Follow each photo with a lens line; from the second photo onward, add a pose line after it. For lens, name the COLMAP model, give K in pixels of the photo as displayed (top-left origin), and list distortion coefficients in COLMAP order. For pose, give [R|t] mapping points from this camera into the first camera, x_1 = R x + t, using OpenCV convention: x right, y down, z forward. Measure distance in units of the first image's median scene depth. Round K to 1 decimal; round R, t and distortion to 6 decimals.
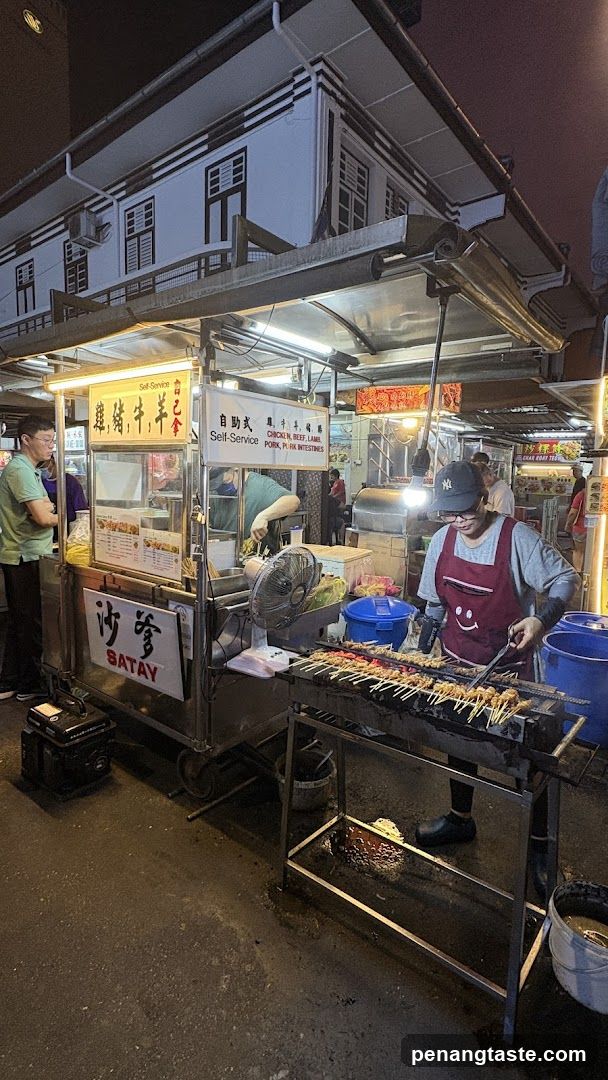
lens RADIAL K [[521.7, 0, 304.0], [0, 521.7, 540.0], [0, 0, 1]] dist [-0.004806, -0.000255]
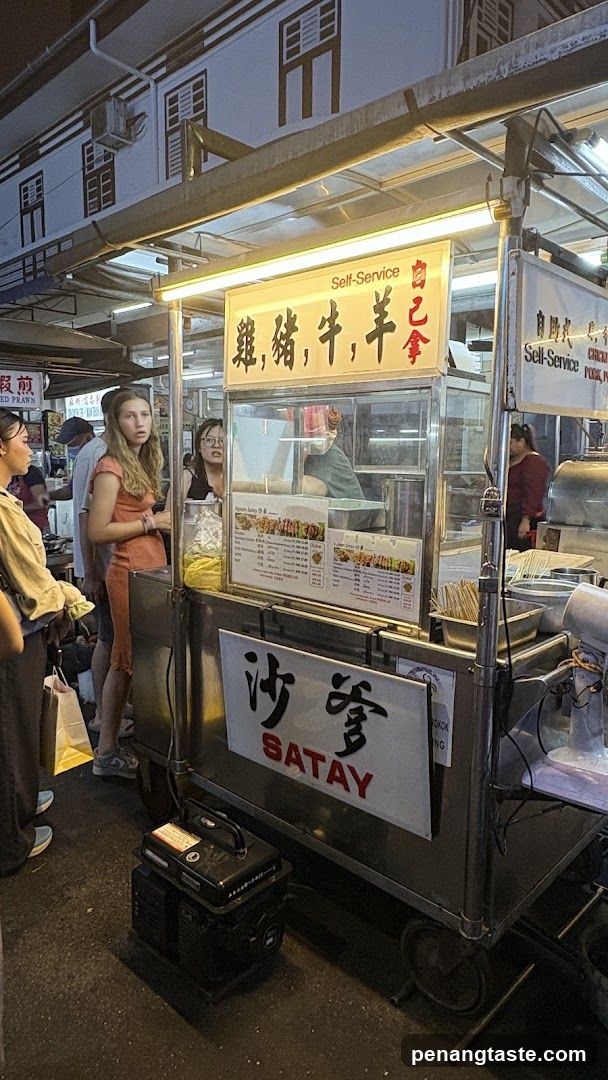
lens RADIAL K [[690.3, 0, 304.0], [0, 690.3, 540.0], [0, 0, 1]] dist [-0.006749, -0.000597]
pose [[0.994925, -0.006710, -0.100391, -0.253561], [0.006949, 0.999974, 0.002029, -0.011804], [0.100374, -0.002717, 0.994946, 0.224290]]
